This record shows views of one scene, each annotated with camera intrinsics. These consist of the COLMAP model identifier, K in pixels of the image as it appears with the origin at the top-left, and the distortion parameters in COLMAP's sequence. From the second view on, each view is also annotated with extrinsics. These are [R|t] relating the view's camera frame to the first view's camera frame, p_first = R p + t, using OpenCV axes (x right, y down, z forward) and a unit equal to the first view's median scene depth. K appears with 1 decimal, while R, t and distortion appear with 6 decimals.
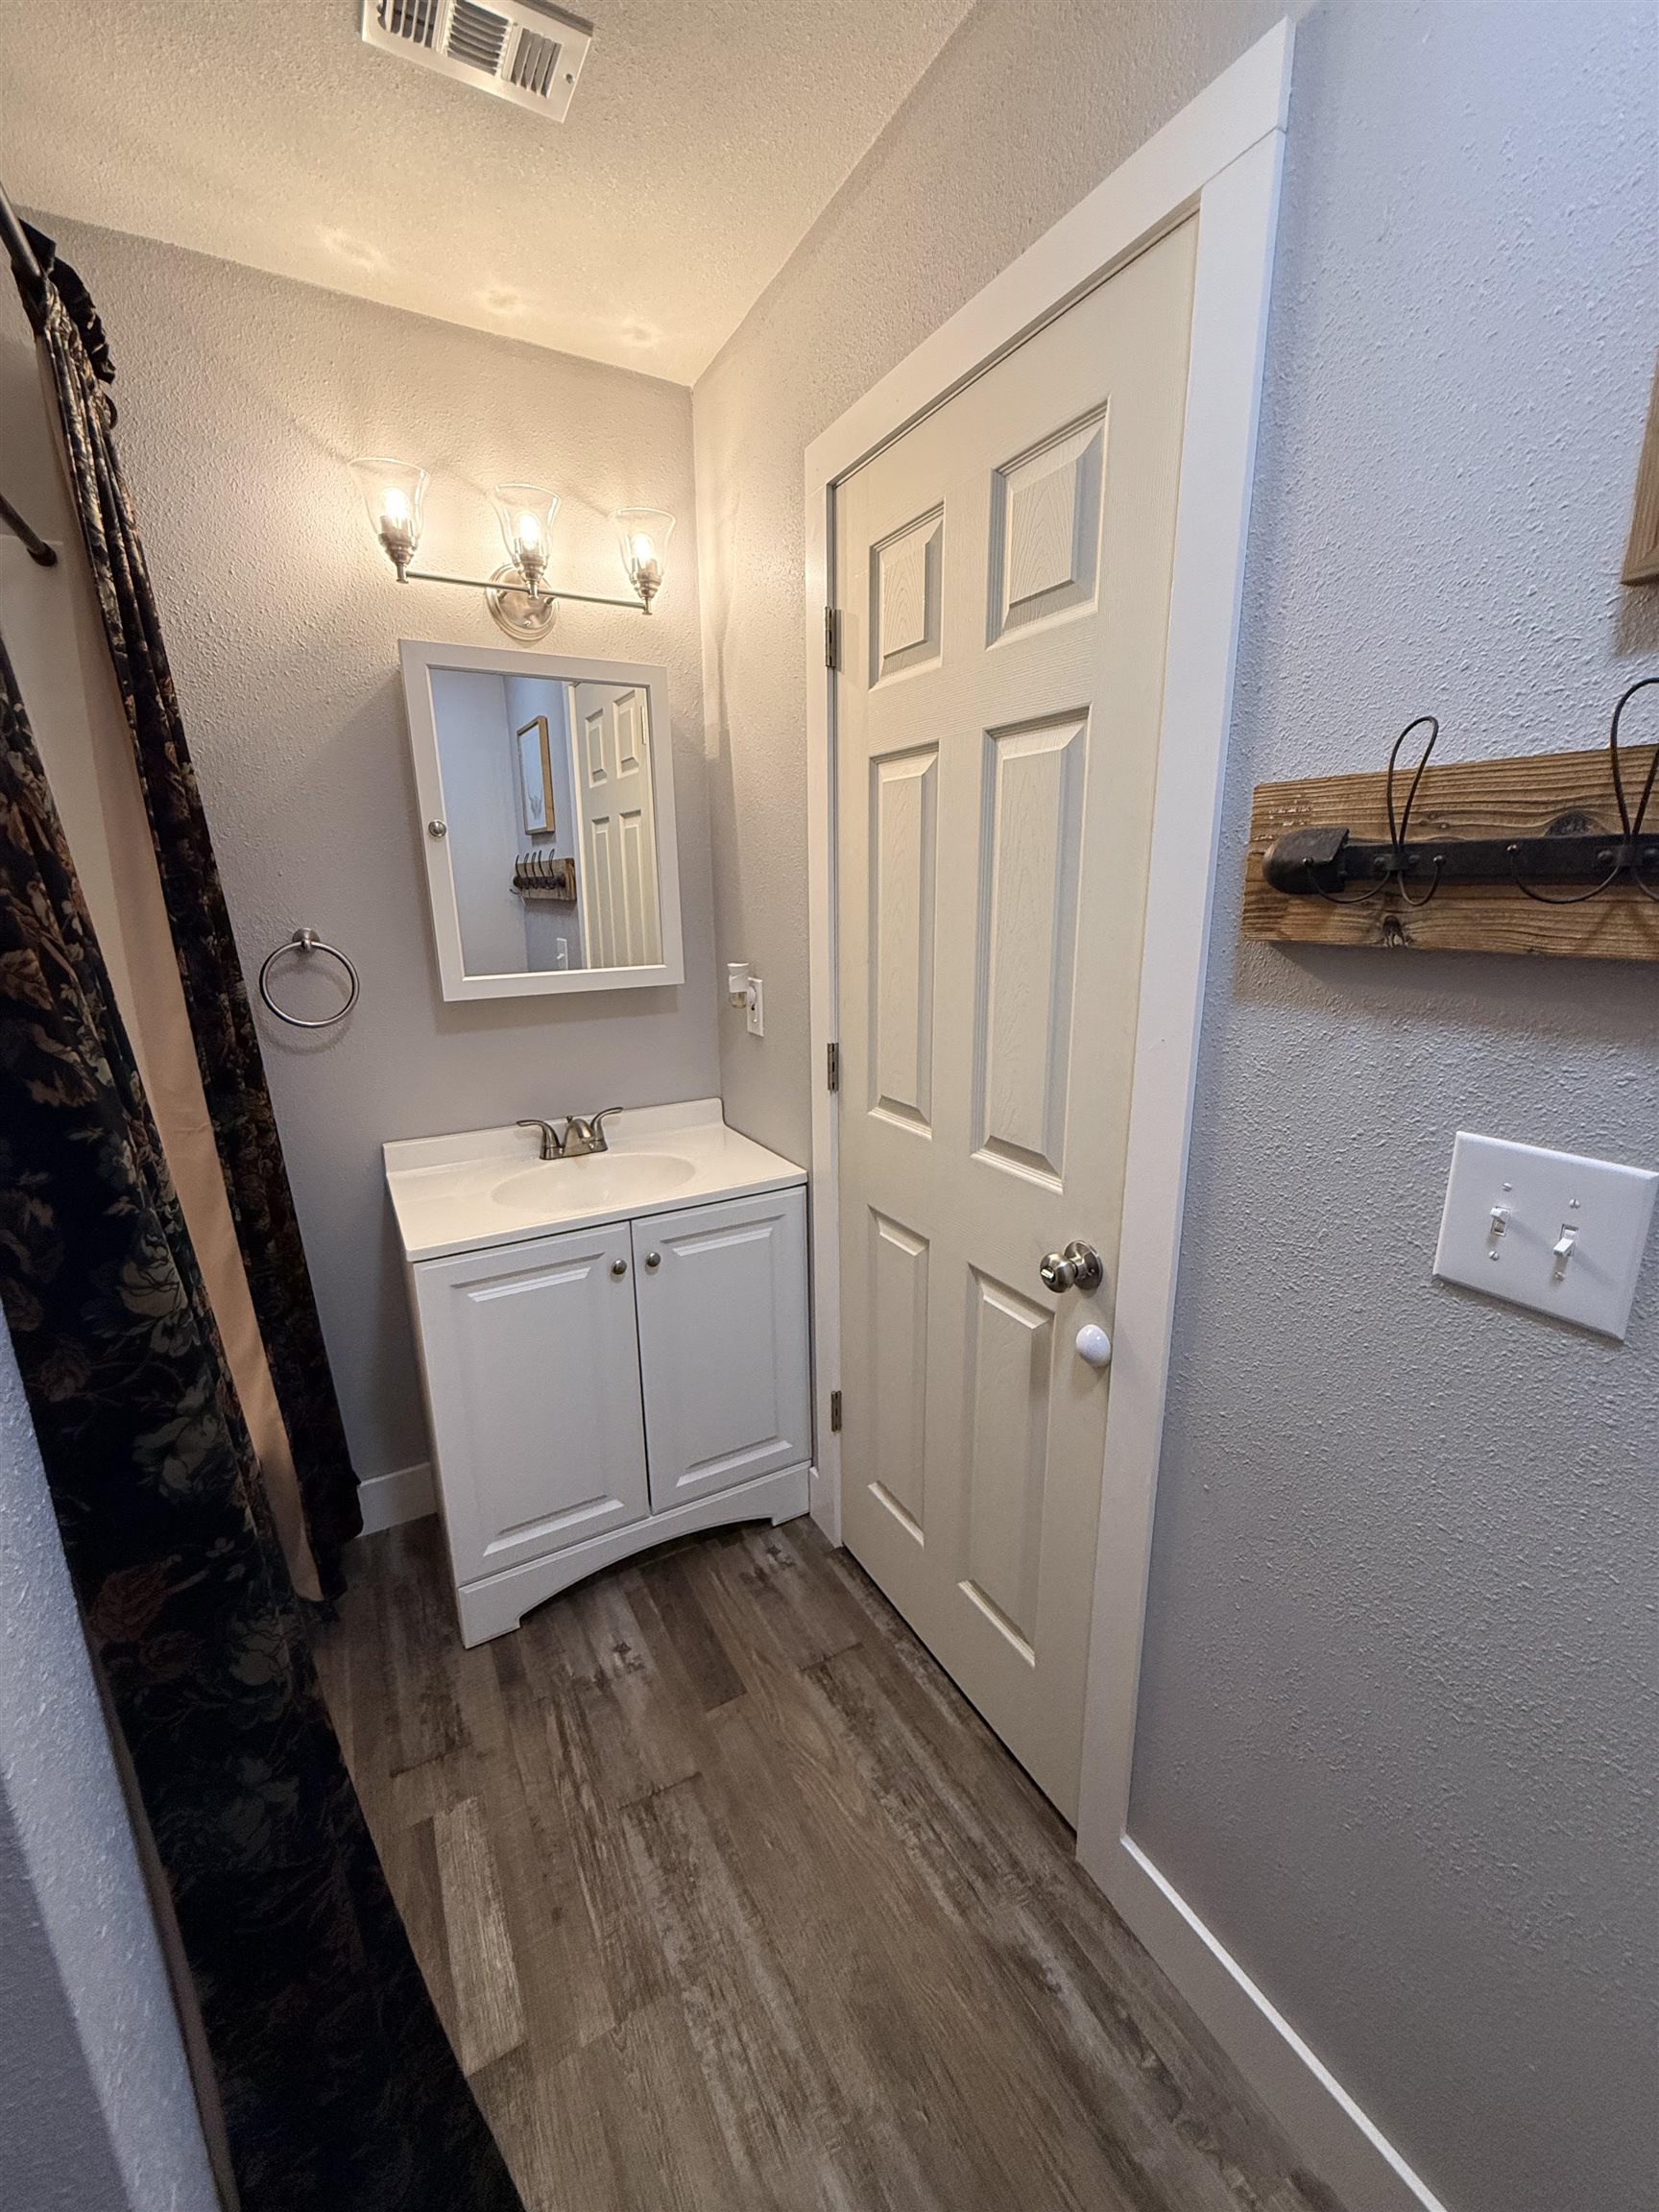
lens RADIAL K [[880.1, 0, 830.5], [0, 880.1, 1100.2], [0, 0, 1]] dist [-0.000459, -0.000205]
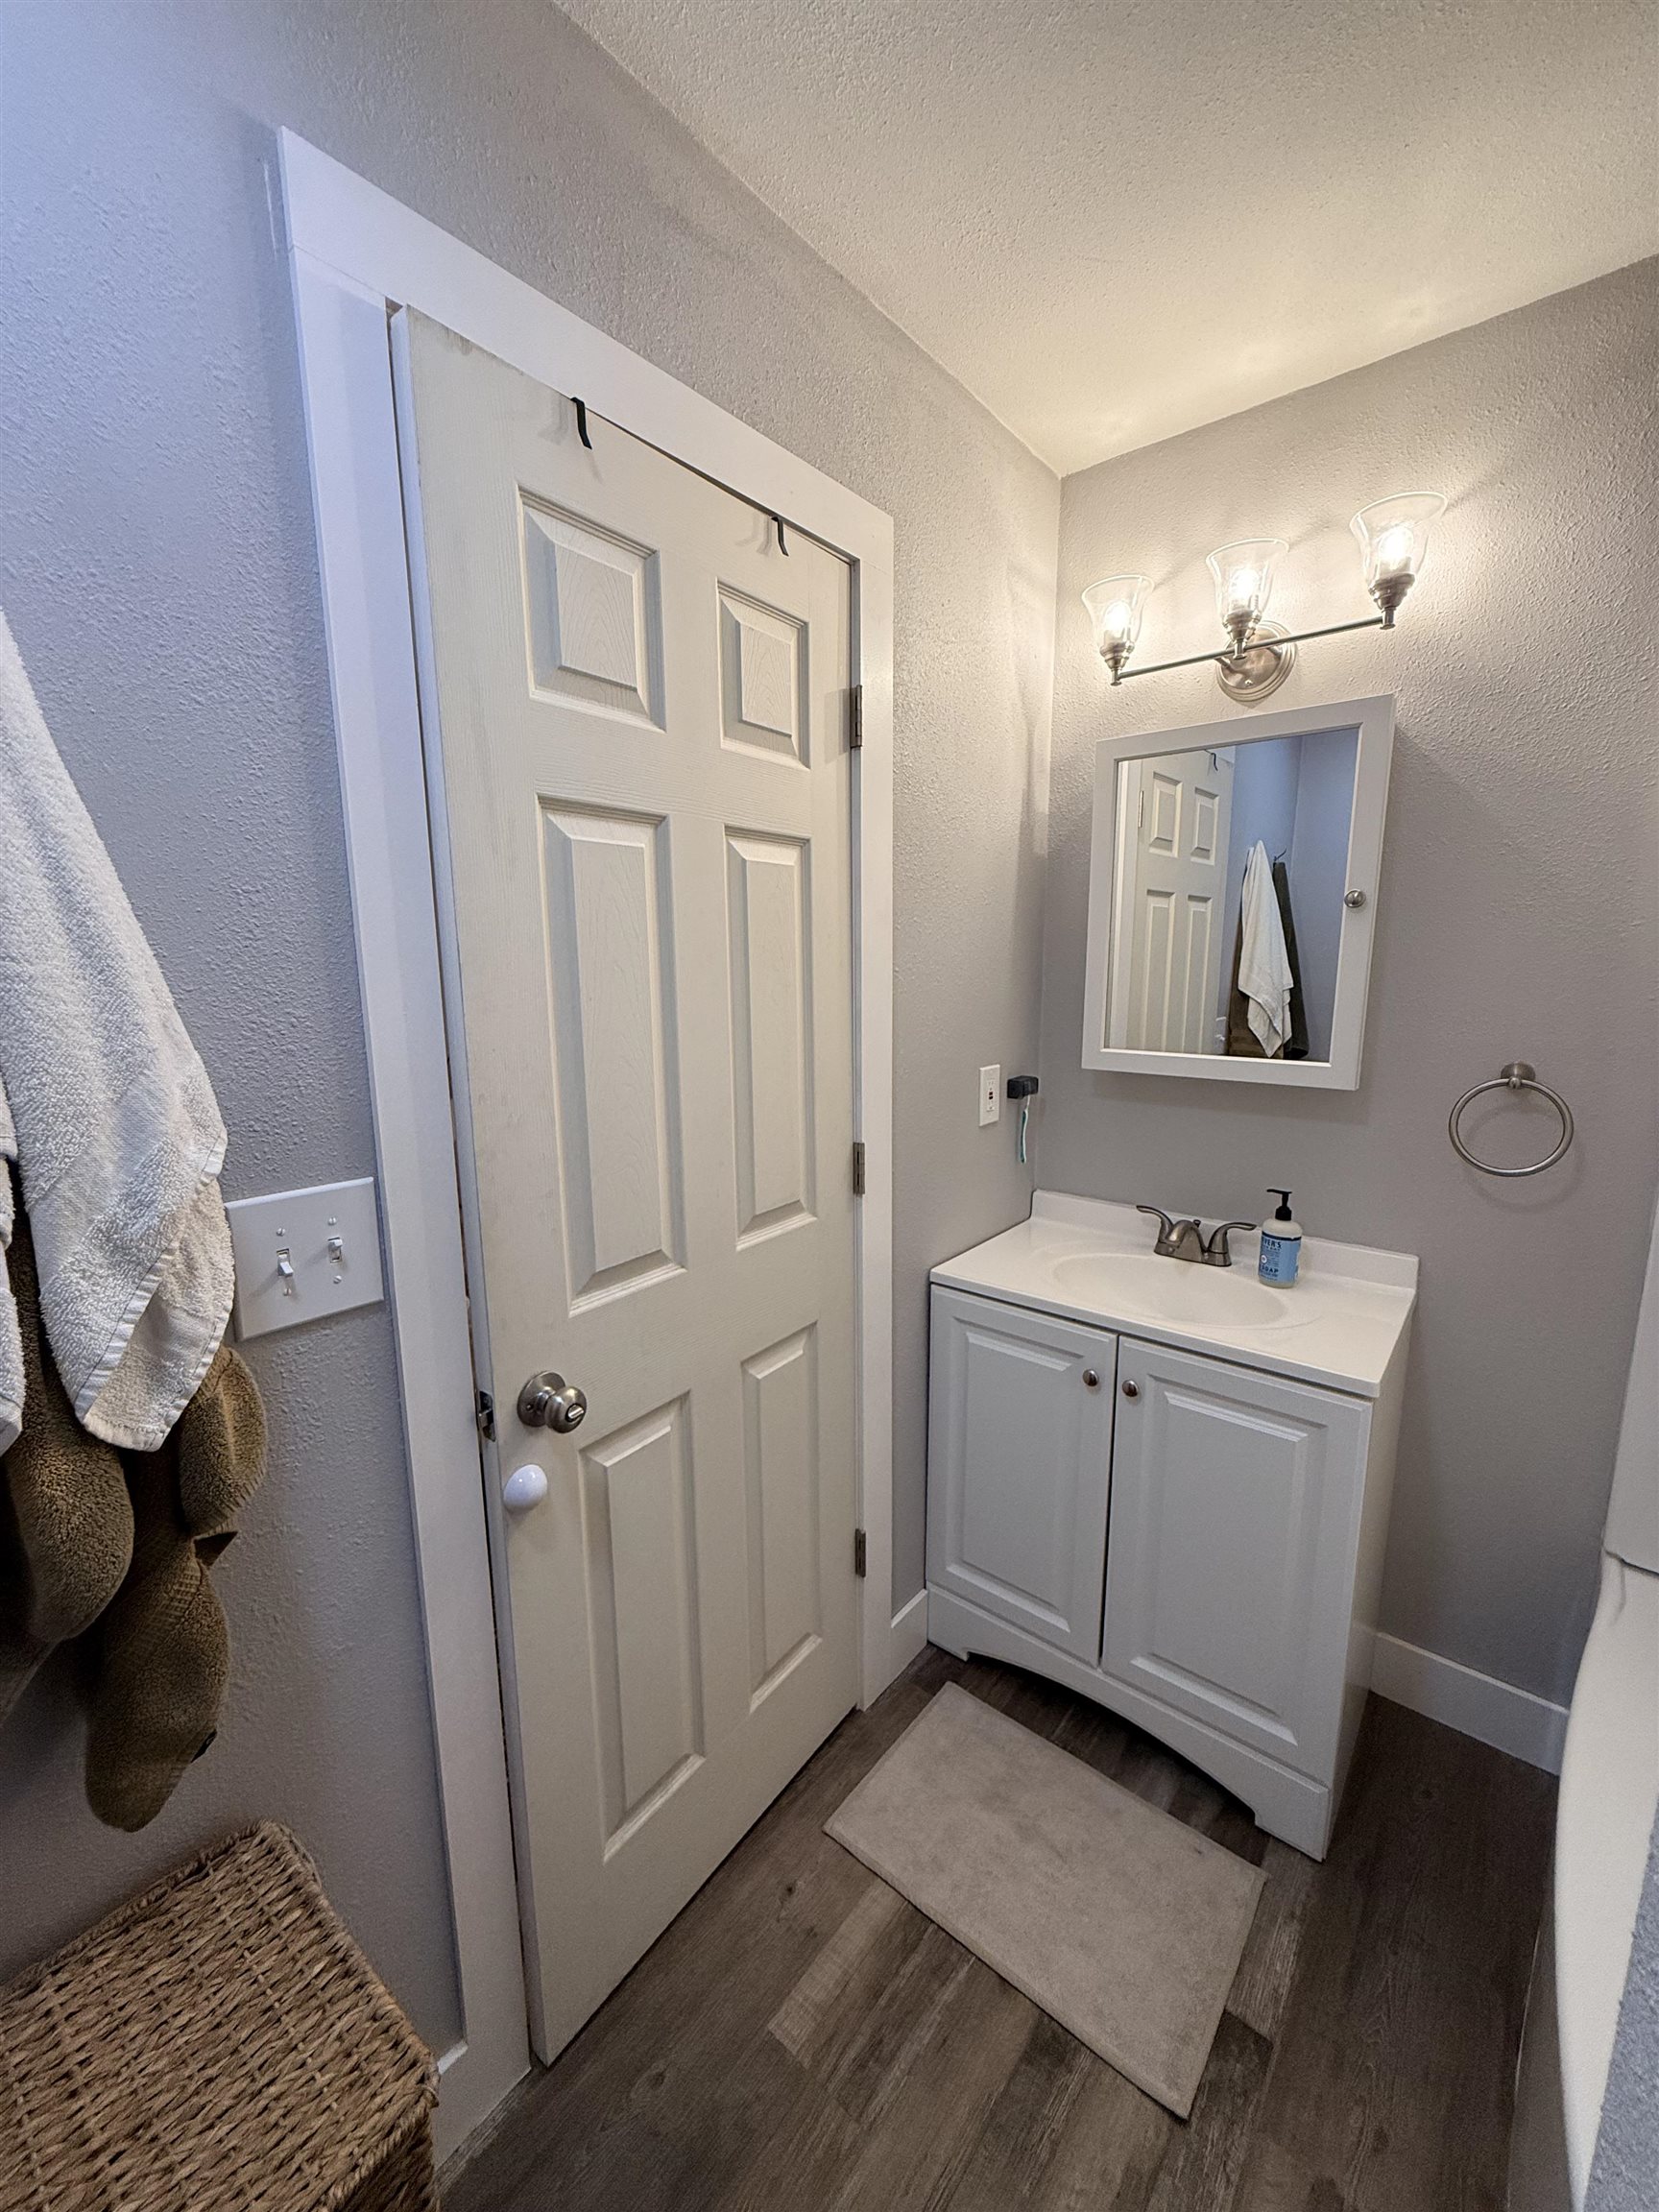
lens RADIAL K [[888.9, 0, 826.1], [0, 888.9, 1111.9], [0, 0, 1]] dist [0.000211, -0.000066]
pose [[0.361541, 0.172285, -0.916300, 0.467798], [-0.219622, 0.970861, 0.095888, -0.109253], [0.906120, 0.166573, 0.388844, 0.344606]]
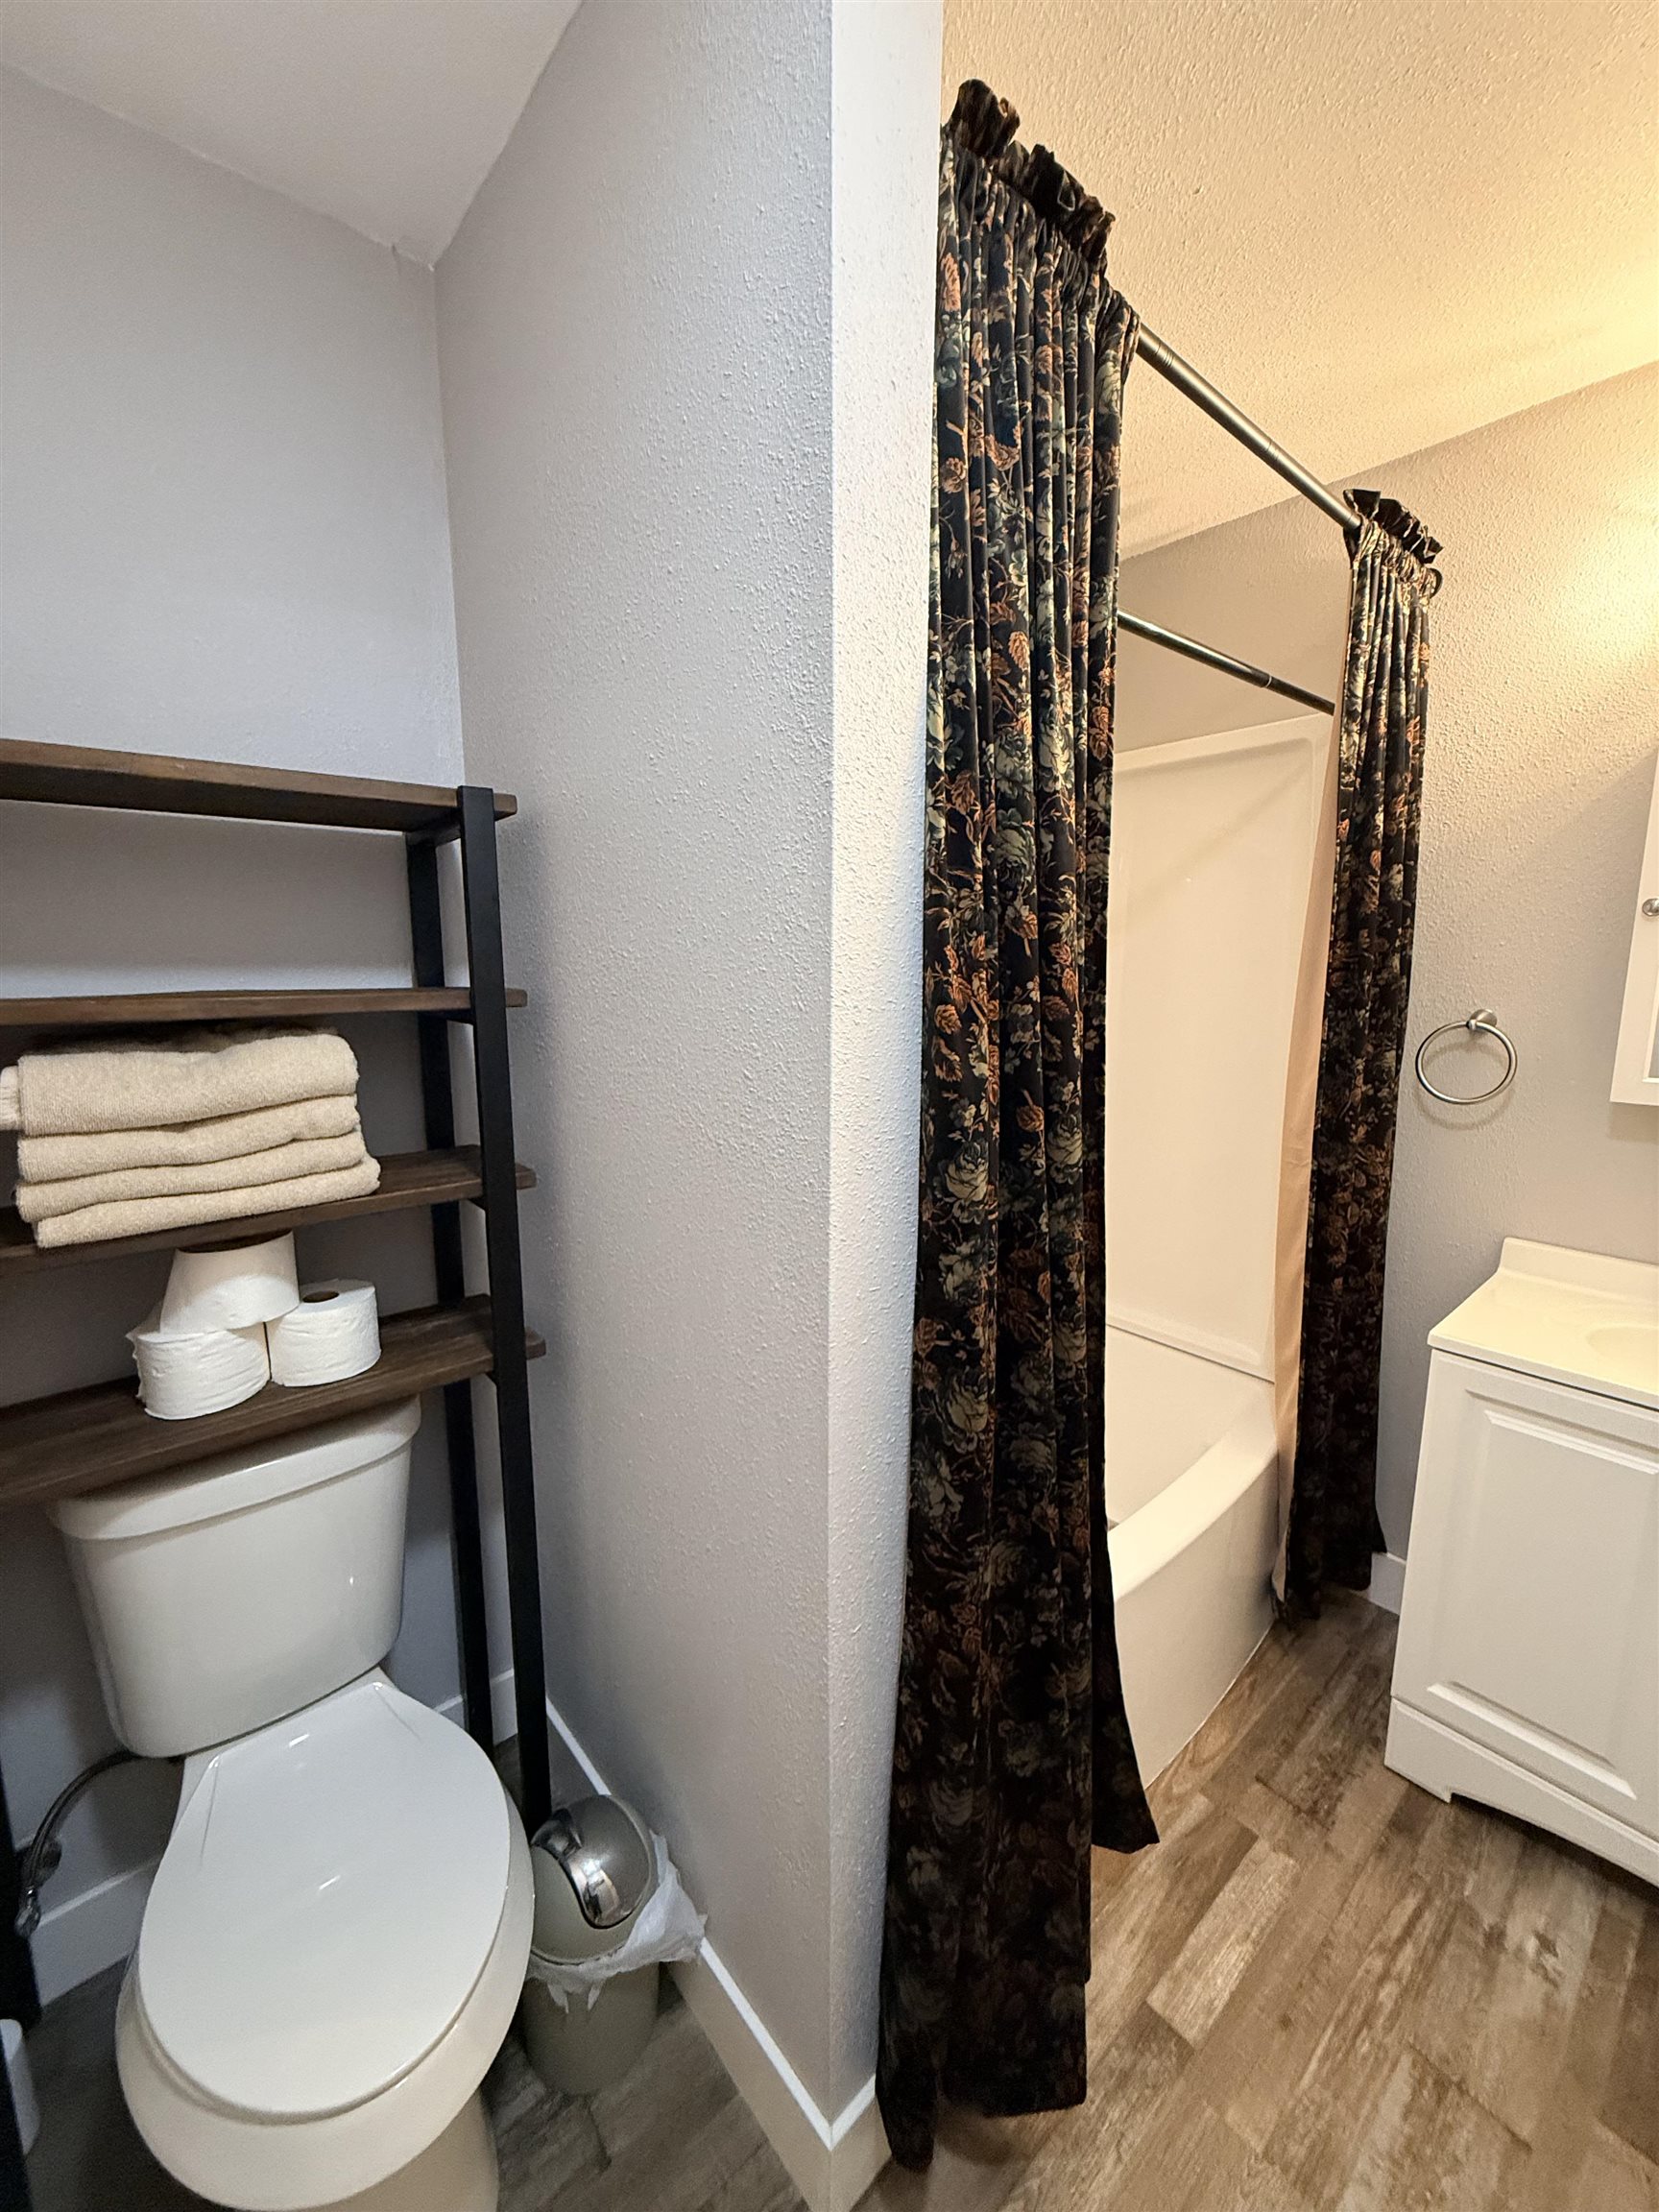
lens RADIAL K [[880.1, 0, 830.5], [0, 880.1, 1100.2], [0, 0, 1]] dist [-0.000459, -0.000205]
pose [[0.200762, 0.166991, -0.965302, 0.267596], [-0.241932, 0.963295, 0.116327, -0.030410], [0.949296, 0.210184, 0.233794, 0.066515]]
